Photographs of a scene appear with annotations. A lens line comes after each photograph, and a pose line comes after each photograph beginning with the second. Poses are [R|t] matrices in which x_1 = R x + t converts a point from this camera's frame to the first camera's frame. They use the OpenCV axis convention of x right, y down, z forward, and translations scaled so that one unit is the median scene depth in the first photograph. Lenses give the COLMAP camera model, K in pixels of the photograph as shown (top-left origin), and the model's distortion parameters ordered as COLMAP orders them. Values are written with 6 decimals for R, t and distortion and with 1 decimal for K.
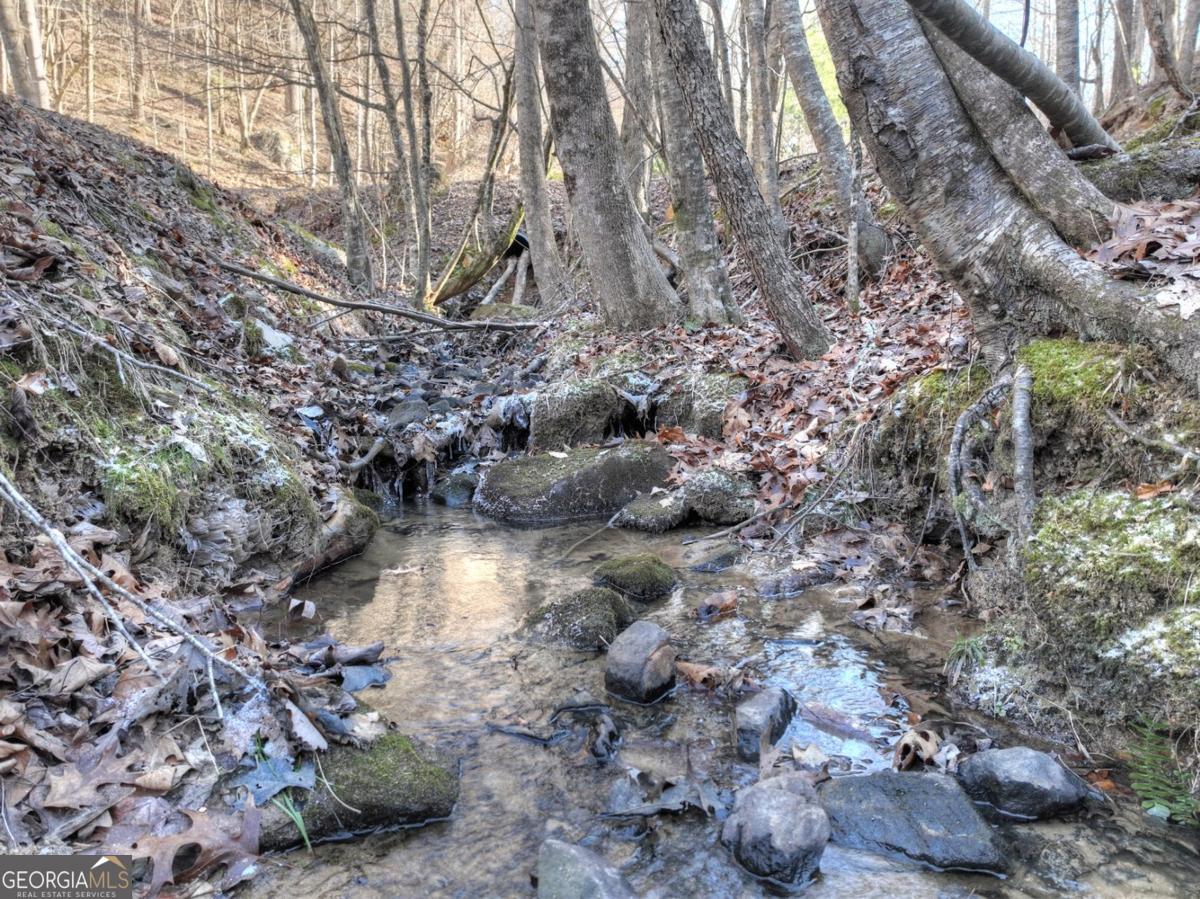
lens RADIAL K [[837.2, 0, 599.5], [0, 837.2, 450.6], [0, 0, 1]] dist [-0.001342, -0.005151]
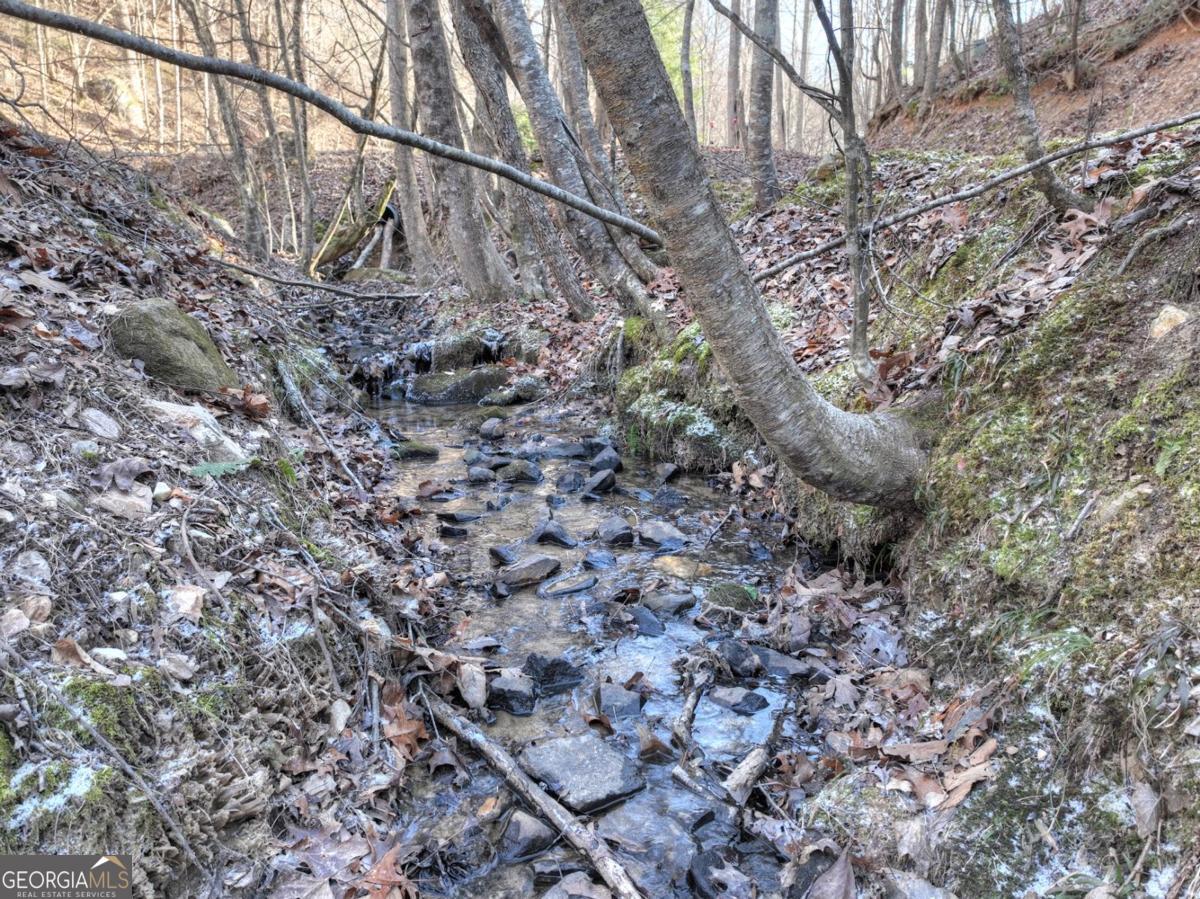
lens RADIAL K [[837.2, 0, 603.9], [0, 837.2, 449.5], [0, 0, 1]] dist [-0.001342, -0.005151]
pose [[0.985242, -0.030994, 0.168335, -0.026199], [0.022330, 0.998338, 0.053120, 0.075543], [-0.169702, -0.048577, 0.984298, -0.828943]]
